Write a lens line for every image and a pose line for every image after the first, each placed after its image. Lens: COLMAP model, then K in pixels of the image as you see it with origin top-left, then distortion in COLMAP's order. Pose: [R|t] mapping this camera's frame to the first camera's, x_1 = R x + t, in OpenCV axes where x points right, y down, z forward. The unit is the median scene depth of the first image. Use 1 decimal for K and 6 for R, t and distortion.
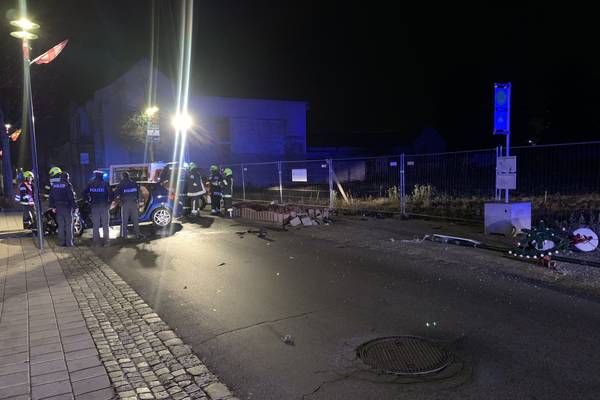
lens RADIAL K [[455.3, 0, 301.7], [0, 455.3, 228.4], [0, 0, 1]] dist [0.016565, -0.004965]
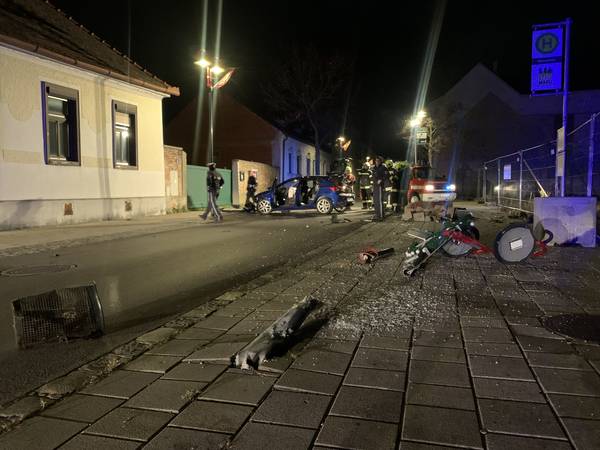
lens RADIAL K [[454.7, 0, 297.6], [0, 454.7, 221.5], [0, 0, 1]] dist [0.048107, -0.043057]
pose [[0.658966, 0.077092, -0.748212, 0.385350], [-0.105534, 0.994370, 0.009509, 0.007584], [0.744733, 0.072695, 0.663392, 0.146108]]
